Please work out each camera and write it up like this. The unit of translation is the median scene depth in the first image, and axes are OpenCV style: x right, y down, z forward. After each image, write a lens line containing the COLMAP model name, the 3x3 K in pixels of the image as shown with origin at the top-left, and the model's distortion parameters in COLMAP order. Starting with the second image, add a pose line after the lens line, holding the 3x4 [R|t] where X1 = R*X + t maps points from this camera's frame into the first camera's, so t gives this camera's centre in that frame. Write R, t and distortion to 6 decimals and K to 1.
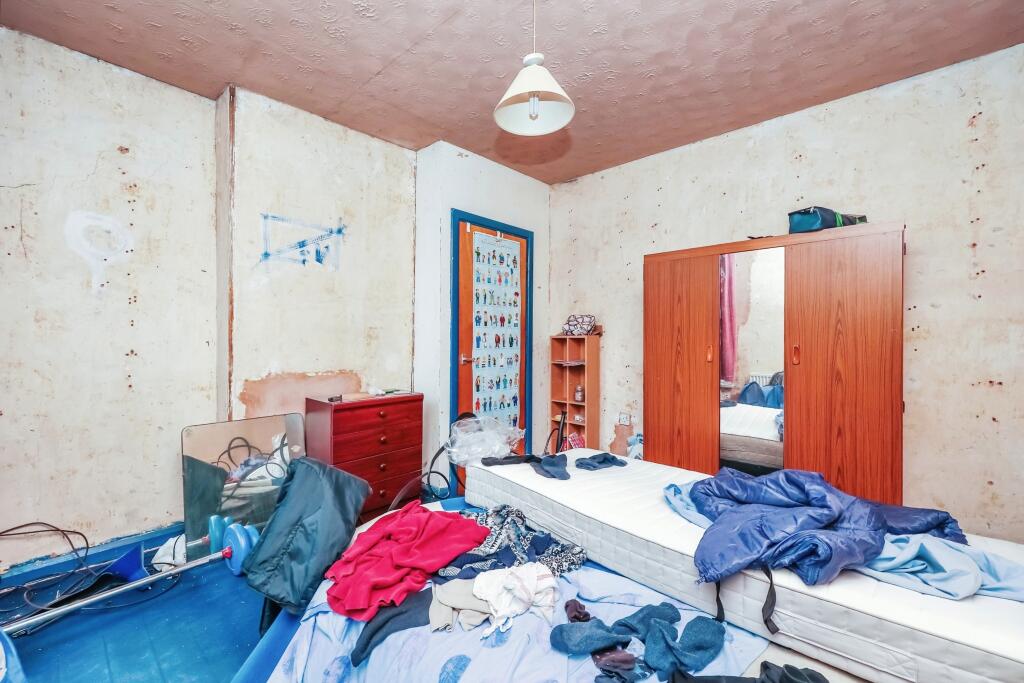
lens RADIAL K [[415.9, 0, 512.0], [0, 415.9, 341.5], [0, 0, 1]] dist [0.000166, -0.000117]
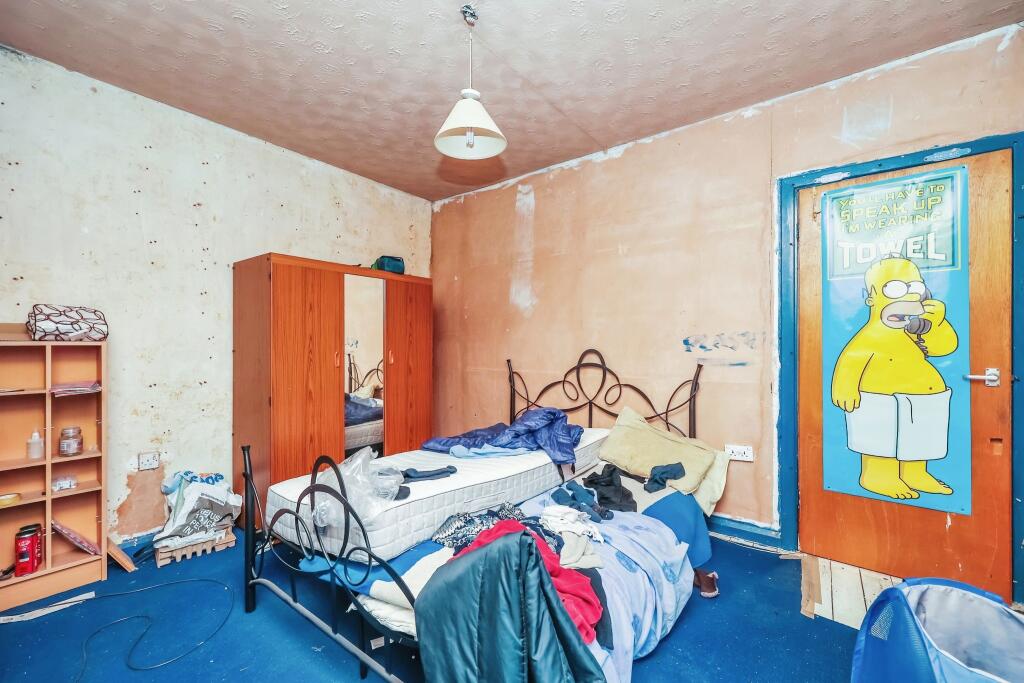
lens RADIAL K [[415.9, 0, 512.0], [0, 415.9, 341.5], [0, 0, 1]] dist [0.000166, -0.000117]
pose [[-0.082992, 0.008621, 0.996513, -0.644165], [0.007168, 0.999942, -0.008054, -0.006528], [-0.996524, 0.006475, -0.083049, 0.594956]]
